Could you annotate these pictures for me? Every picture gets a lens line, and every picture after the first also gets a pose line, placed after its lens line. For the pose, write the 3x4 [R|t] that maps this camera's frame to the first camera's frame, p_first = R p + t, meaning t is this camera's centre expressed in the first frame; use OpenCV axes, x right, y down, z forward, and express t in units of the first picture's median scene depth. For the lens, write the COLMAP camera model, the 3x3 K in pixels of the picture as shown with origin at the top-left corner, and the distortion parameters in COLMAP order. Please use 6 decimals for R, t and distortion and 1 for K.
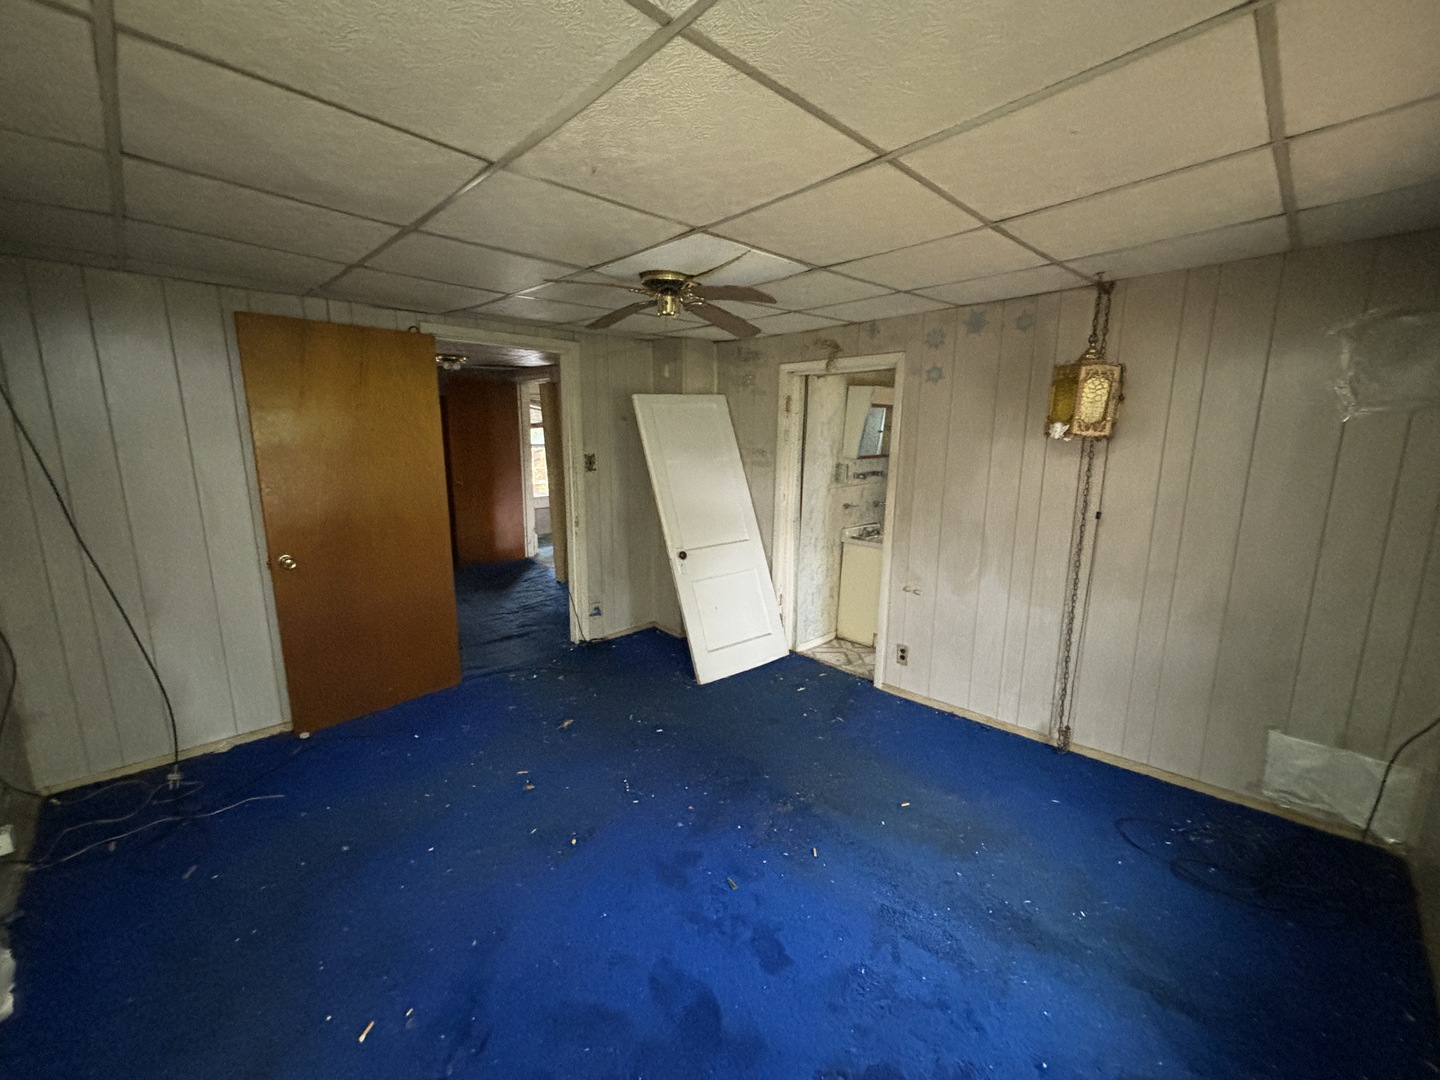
lens RADIAL K [[580.0, 0, 720.0], [0, 580.0, 540.0], [0, 0, 1]] dist [0.001186, 0.000236]
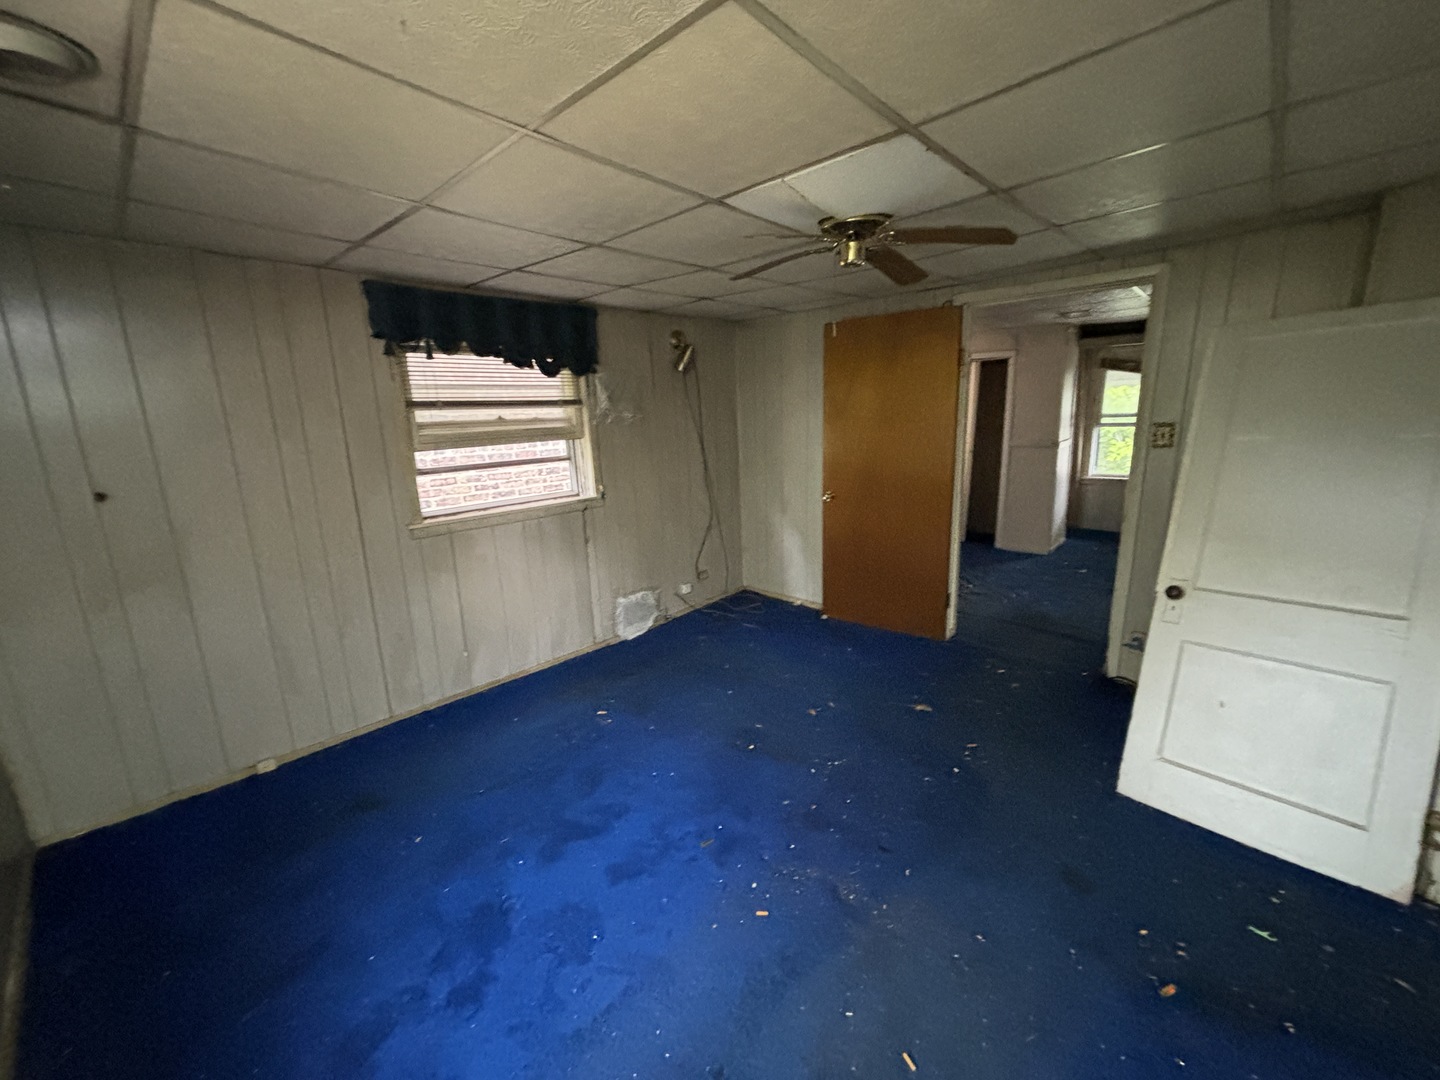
lens RADIAL K [[580.0, 0, 720.0], [0, 580.0, 540.0], [0, 0, 1]] dist [0.001186, 0.000236]
pose [[0.041447, 0.209026, -0.977031, 0.672432], [-0.153194, 0.967638, 0.200518, -0.102366], [0.987327, 0.141364, 0.072128, 0.632737]]
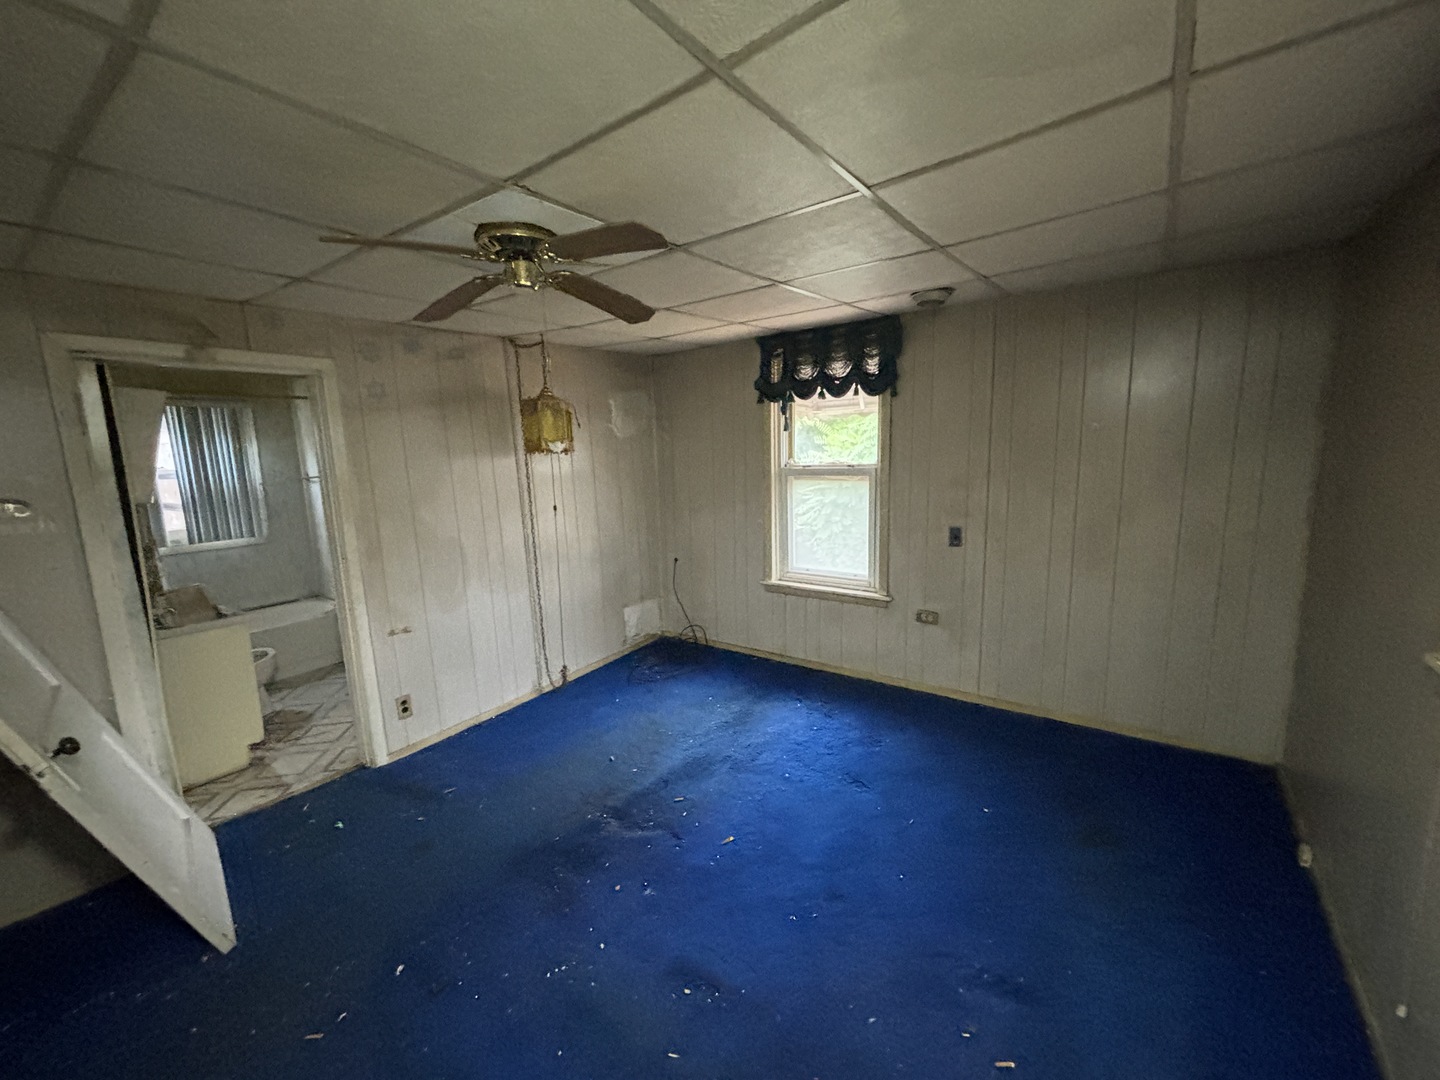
lens RADIAL K [[580.0, 0, 720.0], [0, 580.0, 540.0], [0, 0, 1]] dist [0.001186, 0.000236]
pose [[-0.161613, -0.151063, 0.975224, -0.713250], [0.210719, 0.960141, 0.183647, -0.128151], [-0.964095, 0.235178, -0.123339, 0.732952]]
